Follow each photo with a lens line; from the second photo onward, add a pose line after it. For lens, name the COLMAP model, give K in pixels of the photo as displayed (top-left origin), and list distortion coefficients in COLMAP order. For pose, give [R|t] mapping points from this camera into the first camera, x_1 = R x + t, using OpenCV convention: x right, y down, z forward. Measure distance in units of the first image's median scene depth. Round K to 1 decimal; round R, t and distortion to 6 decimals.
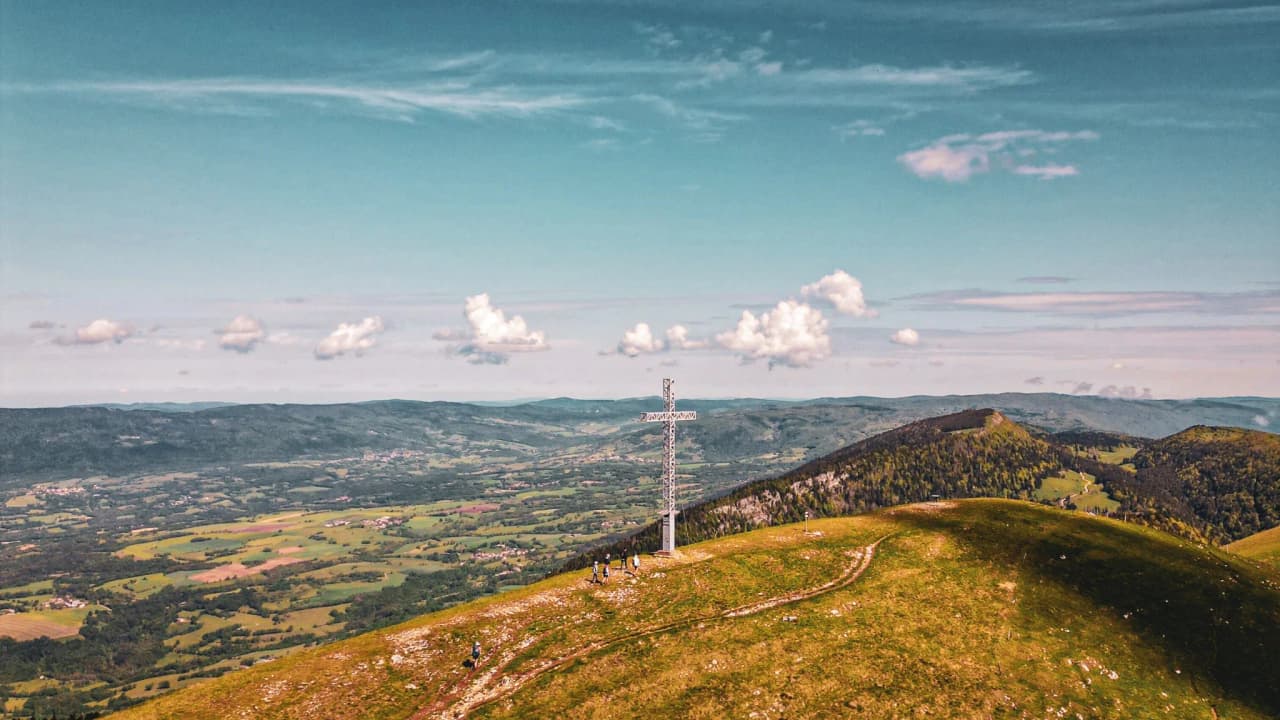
lens RADIAL K [[1173.6, 0, 640.0], [0, 1173.6, 360.0], [0, 0, 1]] dist [0.015045, -0.006534]
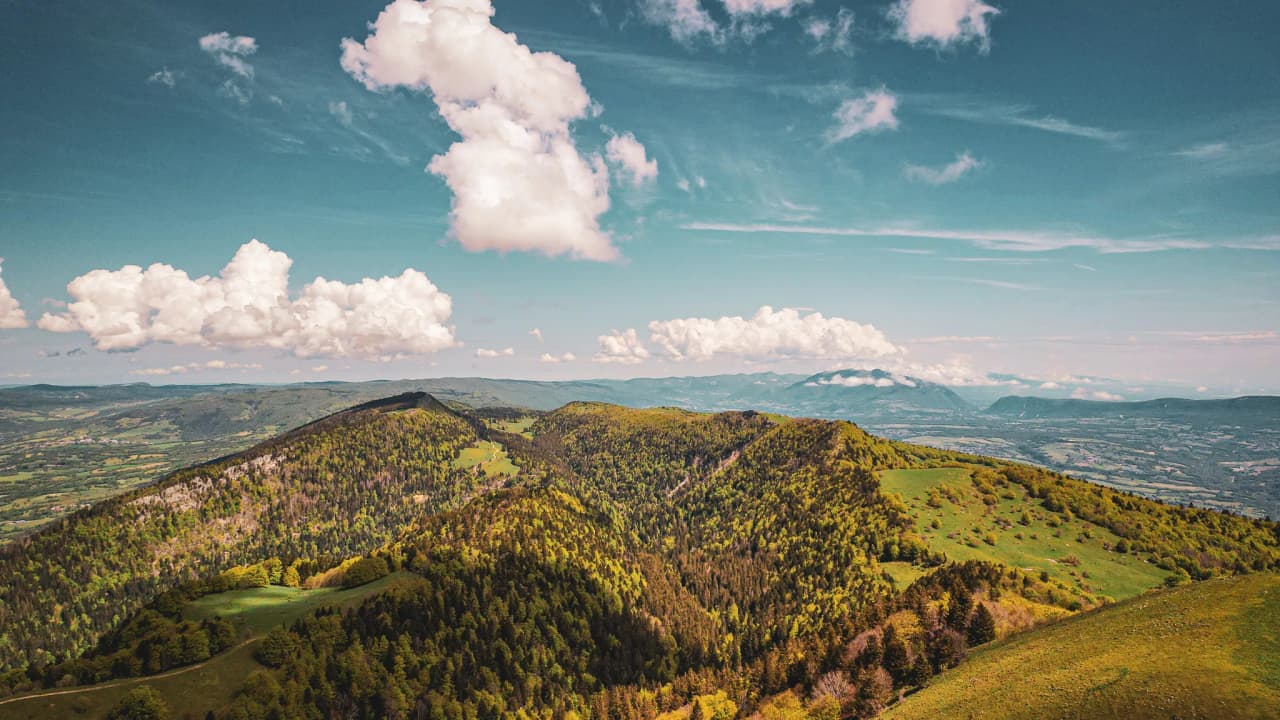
lens RADIAL K [[1173.6, 0, 640.0], [0, 1173.6, 360.0], [0, 0, 1]] dist [0.015045, -0.006534]
pose [[0.880150, 0.004072, 0.474678, -0.074291], [-0.007869, 0.999951, 0.006013, -0.001028], [-0.474630, -0.009027, 0.880139, -0.163434]]
